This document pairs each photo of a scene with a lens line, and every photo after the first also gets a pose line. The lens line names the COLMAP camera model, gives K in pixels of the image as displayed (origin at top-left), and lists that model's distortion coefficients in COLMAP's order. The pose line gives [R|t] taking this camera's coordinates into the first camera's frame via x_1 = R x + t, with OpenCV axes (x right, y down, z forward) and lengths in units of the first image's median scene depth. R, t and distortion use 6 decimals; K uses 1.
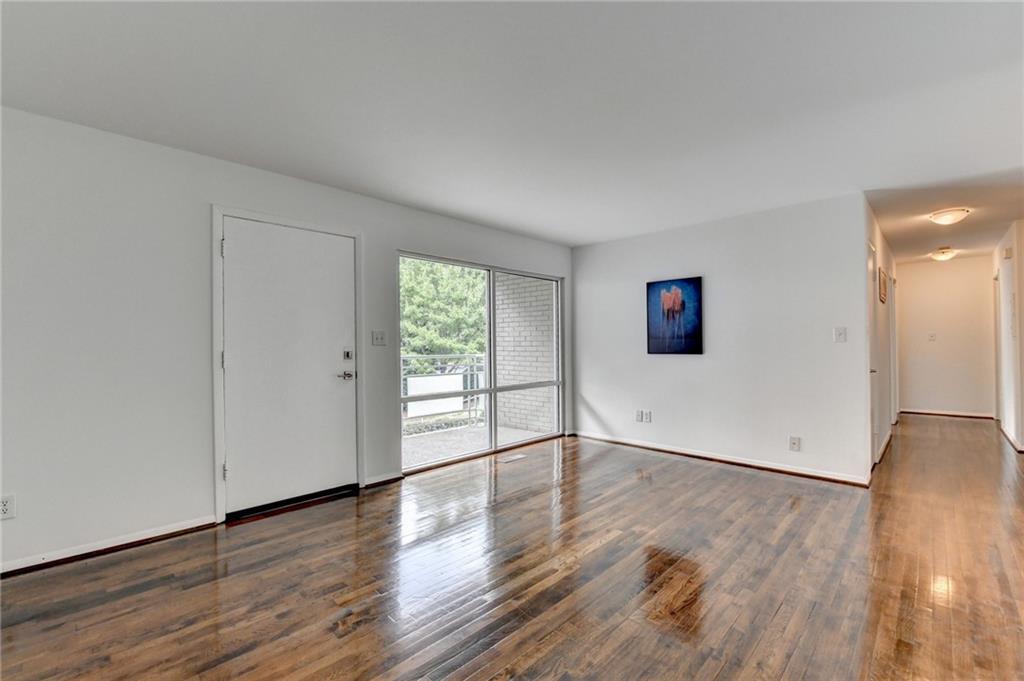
lens RADIAL K [[428.1, 0, 511.0], [0, 428.1, 343.6], [0, 0, 1]] dist [-0.020152, -0.000162]
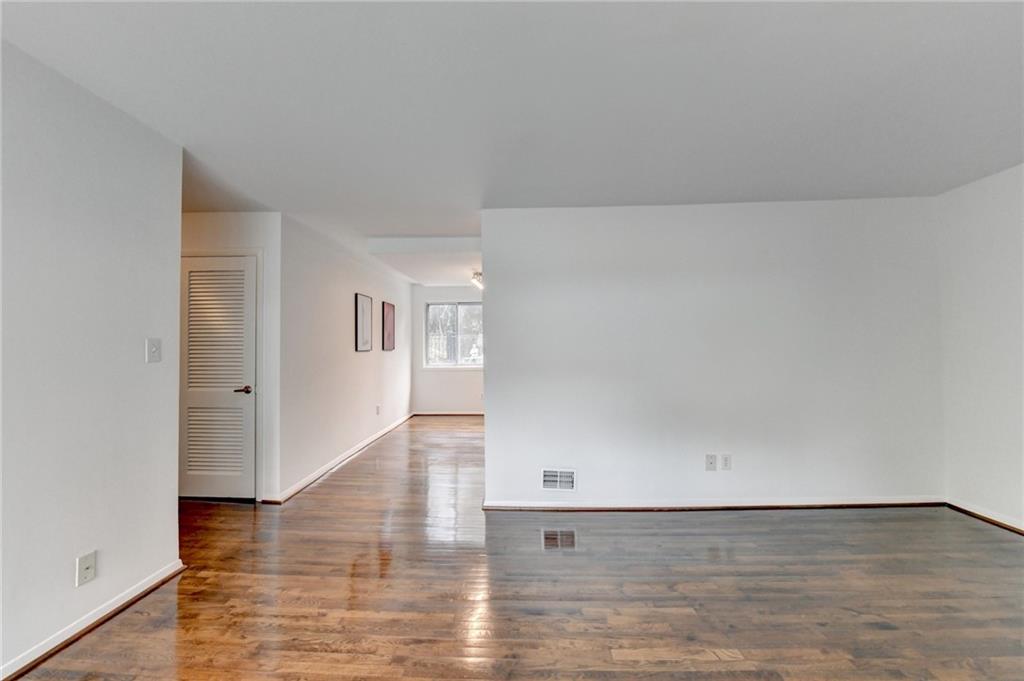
lens RADIAL K [[412.1, 0, 502.6], [0, 412.1, 341.8], [0, 0, 1]] dist [-0.018620, -0.000174]
pose [[-0.680945, 0.028741, 0.731770, -0.011301], [0.008949, 0.999482, -0.030929, -0.007839], [-0.732280, -0.014512, -0.680849, 0.800552]]
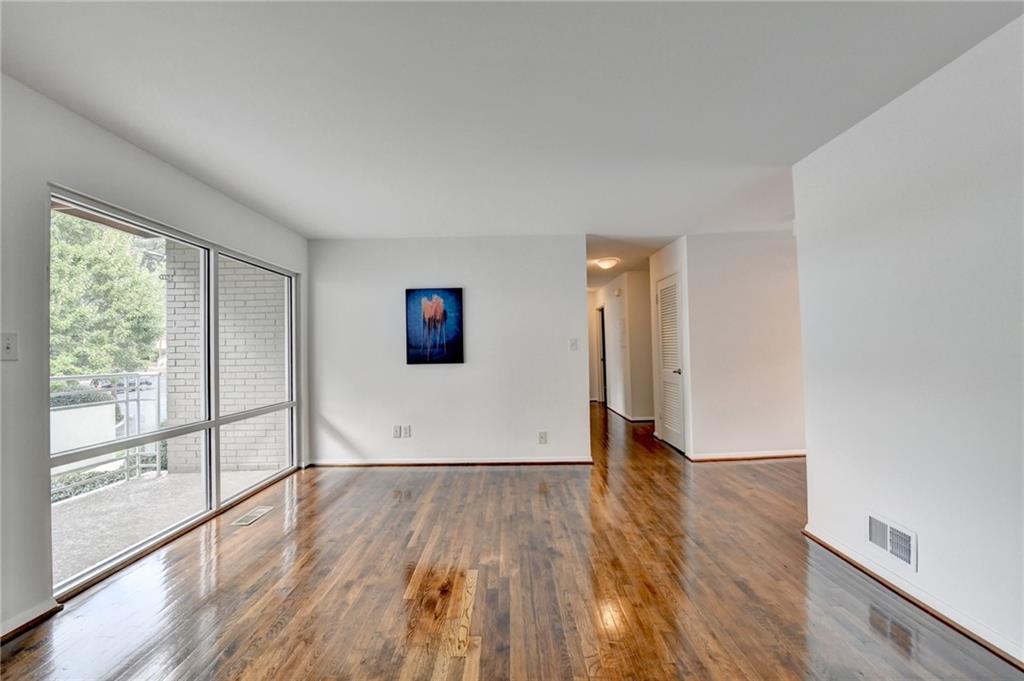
lens RADIAL K [[412.1, 0, 502.6], [0, 412.1, 341.8], [0, 0, 1]] dist [-0.018620, -0.000174]
pose [[0.722162, 0.010303, 0.691647, -0.165056], [0.011287, 0.999580, -0.026675, 0.000774], [-0.691632, 0.027070, 0.721743, 0.206810]]
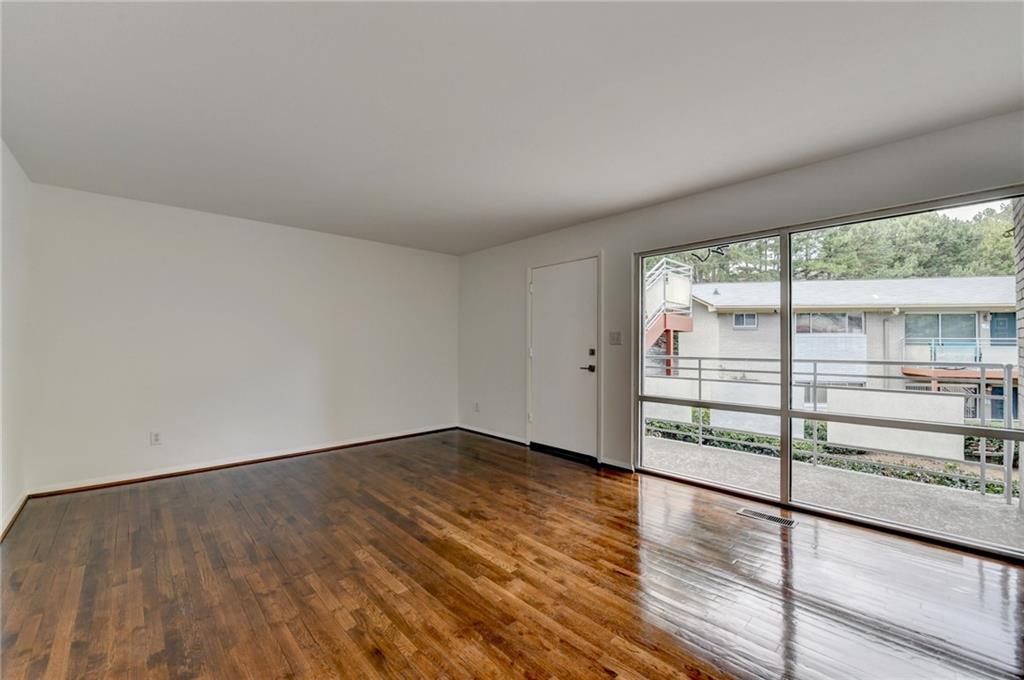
lens RADIAL K [[404.2, 0, 501.1], [0, 404.2, 341.4], [0, 0, 1]] dist [-0.017813, -0.000106]
pose [[-0.043240, -0.001797, -0.999063, 0.614767], [0.002611, 0.999995, -0.001912, -0.002461], [0.999061, -0.002691, -0.043235, 0.599293]]
